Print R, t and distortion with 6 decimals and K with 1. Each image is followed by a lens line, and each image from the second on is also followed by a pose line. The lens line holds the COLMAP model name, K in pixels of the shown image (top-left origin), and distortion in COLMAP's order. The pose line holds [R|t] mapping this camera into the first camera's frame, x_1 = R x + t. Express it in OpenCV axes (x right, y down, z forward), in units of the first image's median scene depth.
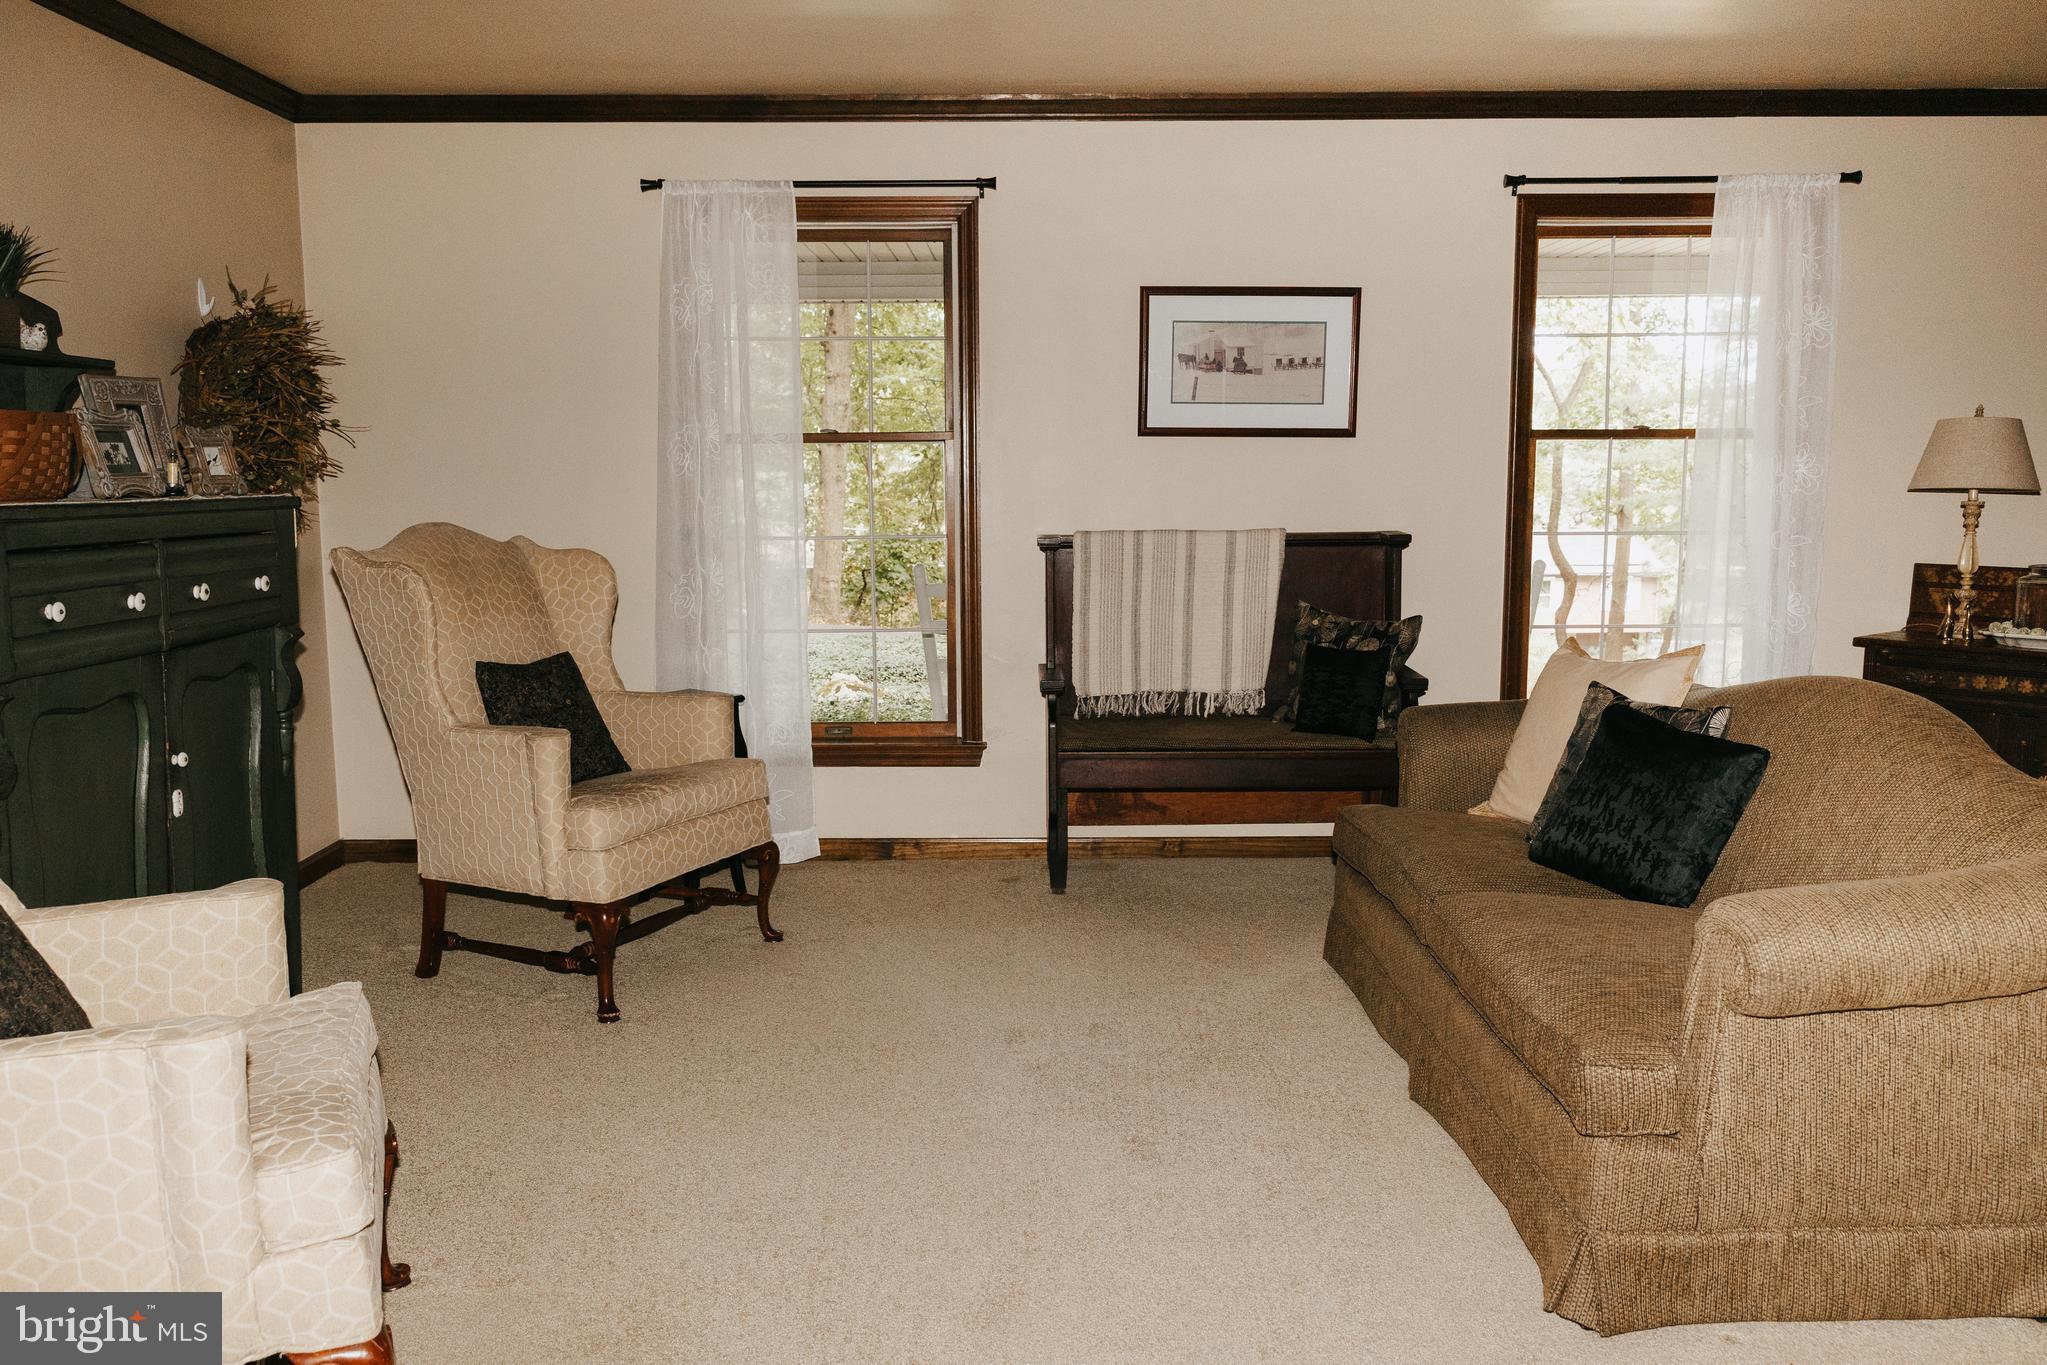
lens RADIAL K [[1686.5, 0, 1023.5], [0, 1686.5, 682.5], [0, 0, 1]] dist [0.003754, -0.000873]
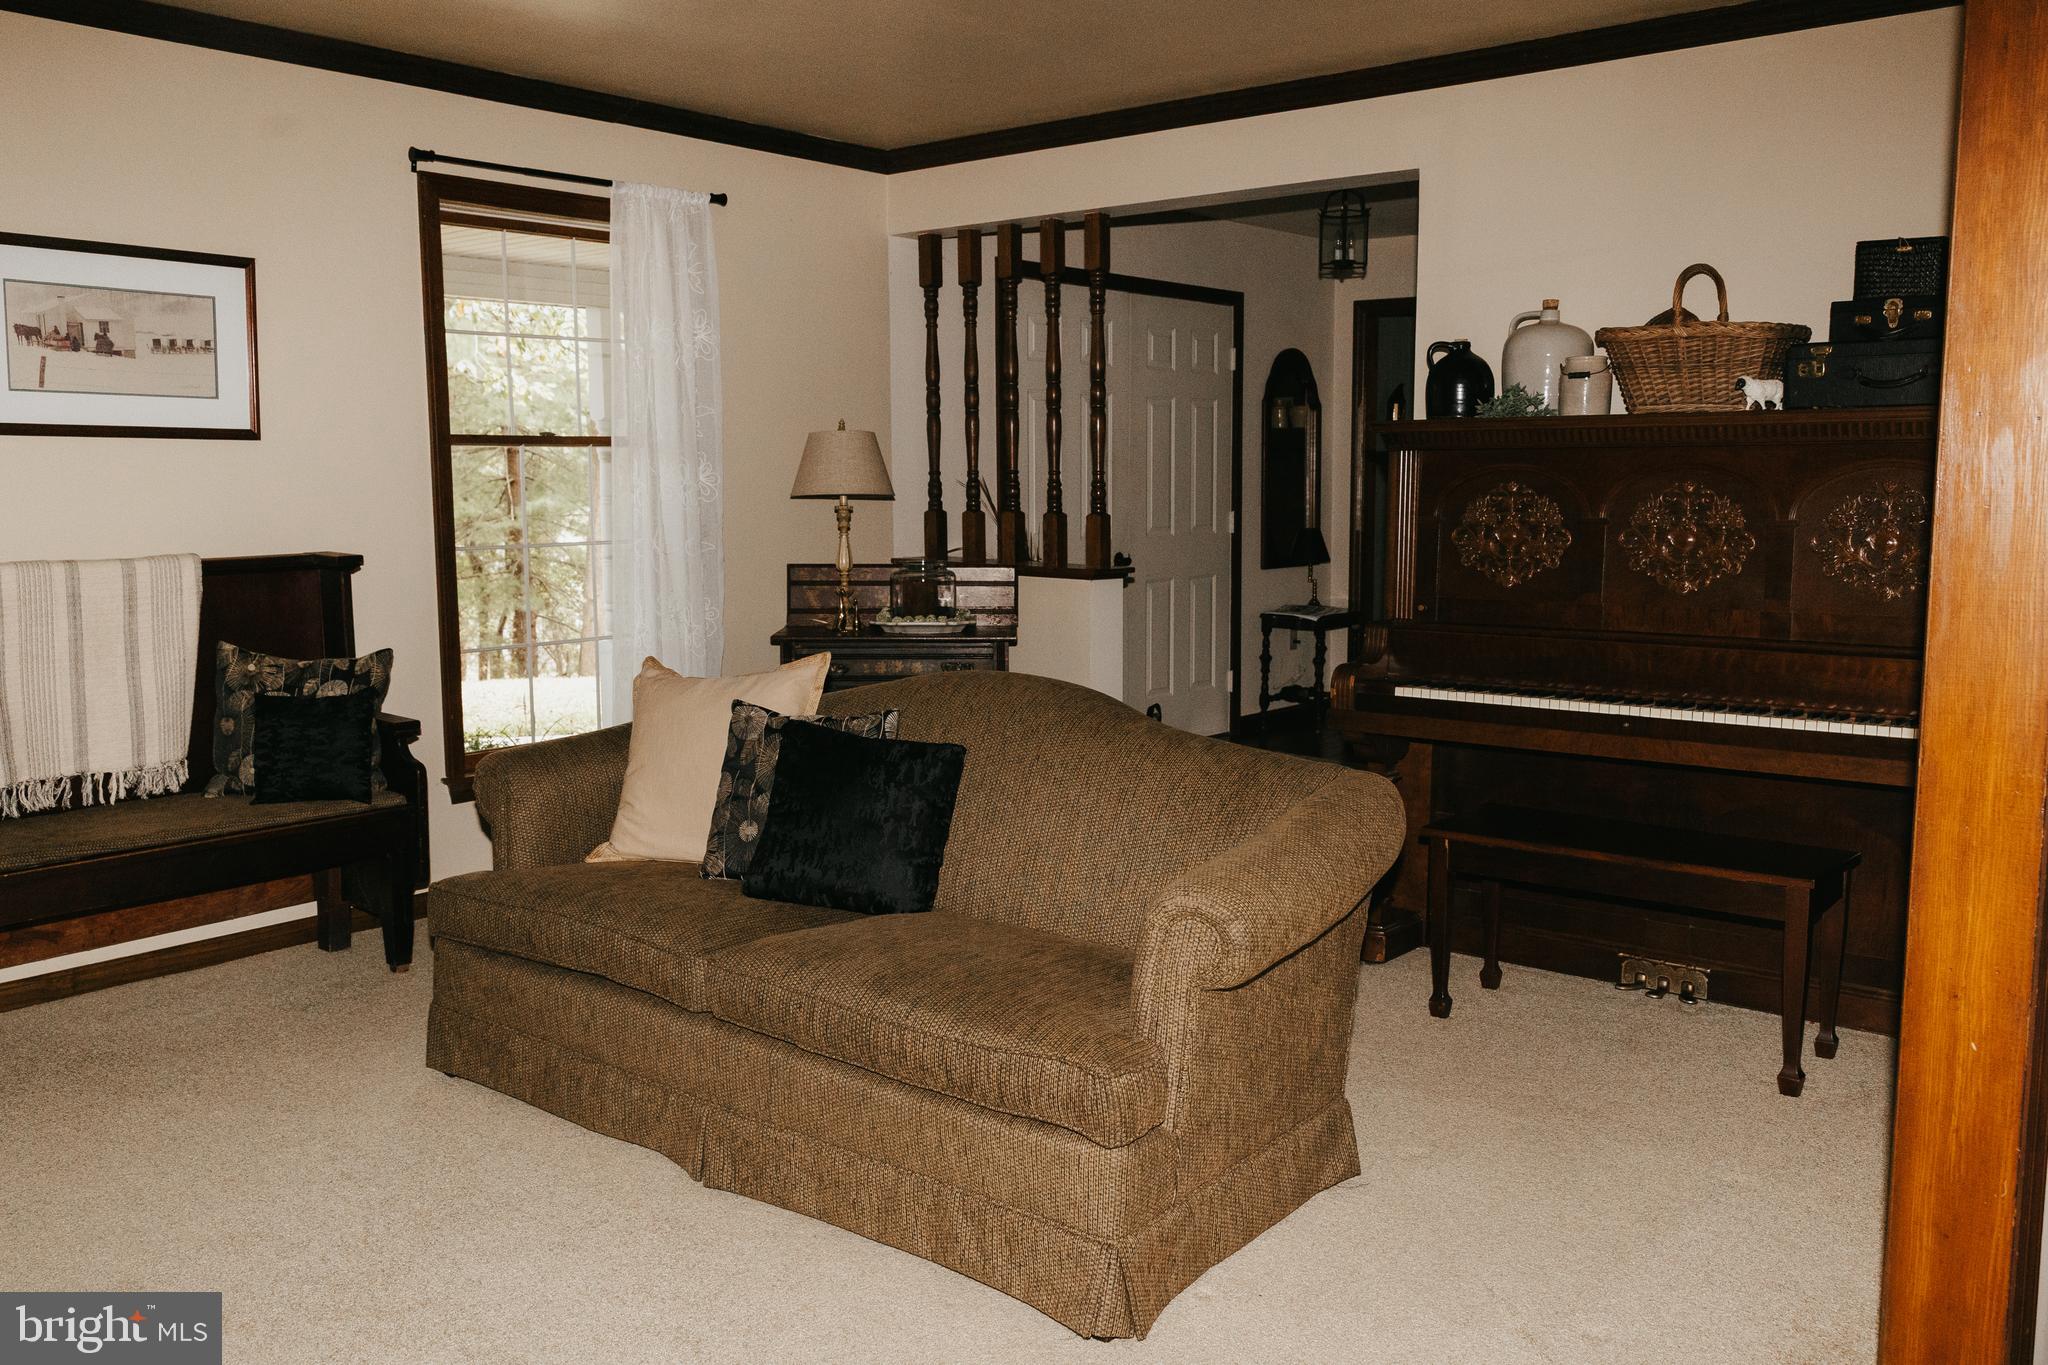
lens RADIAL K [[1687.3, 0, 1024.0], [0, 1687.3, 682.5], [0, 0, 1]] dist [0.003754, -0.000873]
pose [[0.629243, -0.096086, 0.771246, -0.220305], [0.099483, 0.994123, 0.042687, -0.026225], [-0.770815, 0.049866, 0.635104, 0.197857]]
